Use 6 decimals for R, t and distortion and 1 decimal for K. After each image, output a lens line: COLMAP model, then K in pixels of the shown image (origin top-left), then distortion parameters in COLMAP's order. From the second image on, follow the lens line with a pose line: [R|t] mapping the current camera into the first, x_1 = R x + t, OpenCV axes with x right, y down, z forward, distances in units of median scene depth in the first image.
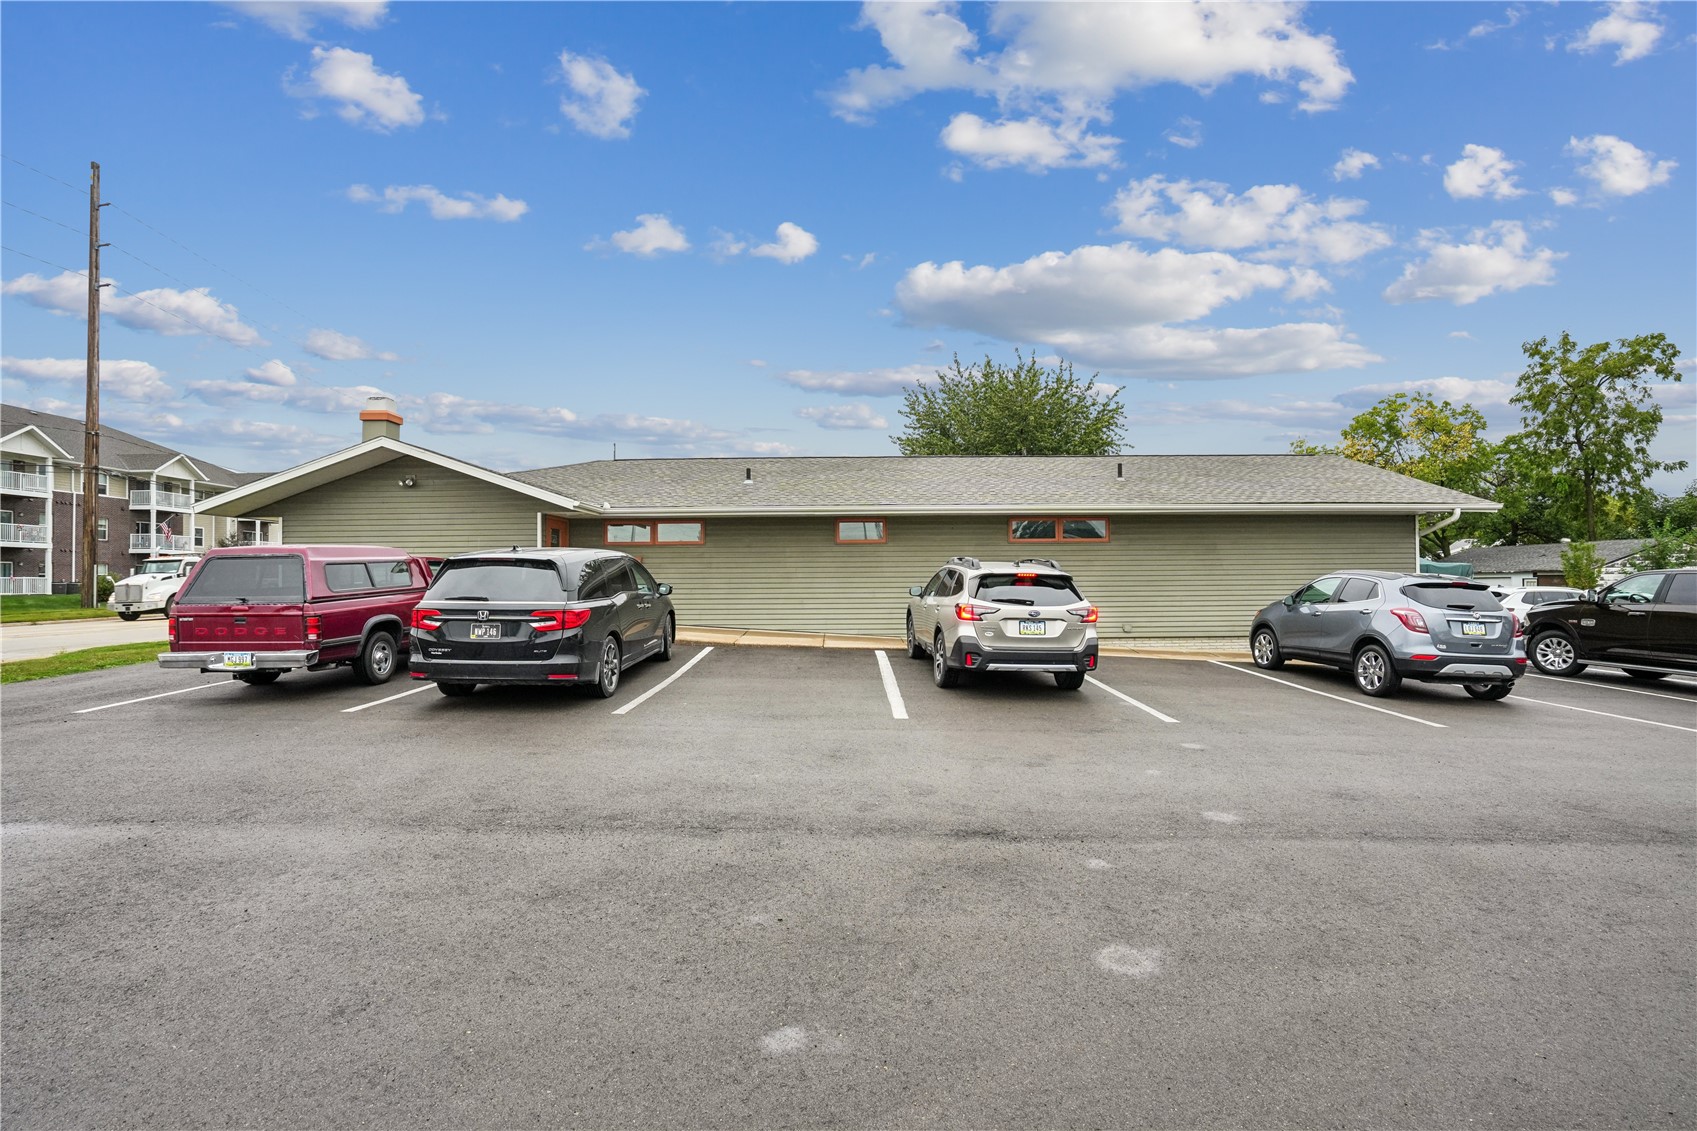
lens RADIAL K [[796.4, 0, 845.2], [0, 796.4, 571.4], [0, 0, 1]] dist [-0.017002, 0.000077]
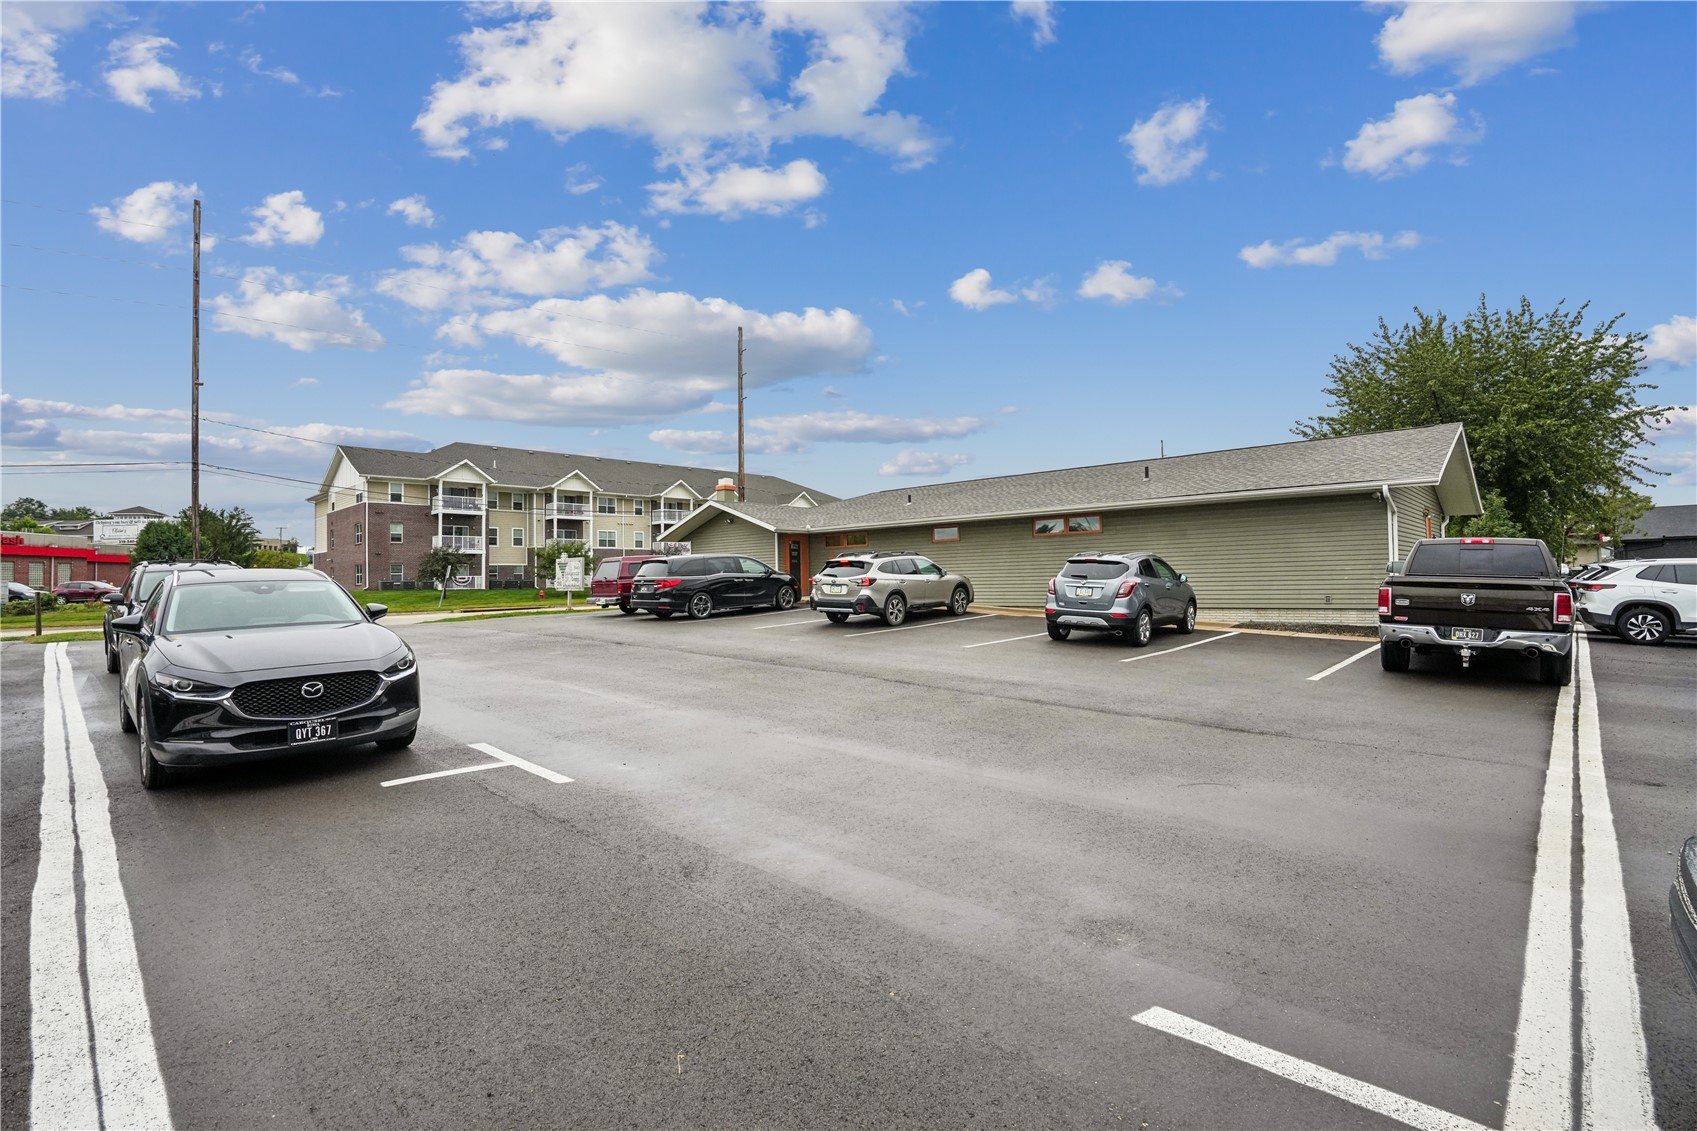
lens RADIAL K [[796.4, 0, 856.6], [0, 796.4, 563.6], [0, 0, 1]] dist [-0.017002, 0.000077]
pose [[0.736797, -0.020455, -0.675805, 1.543833], [0.017030, 0.999787, -0.011695, 0.033382], [0.675900, -0.002892, 0.736988, -0.352685]]
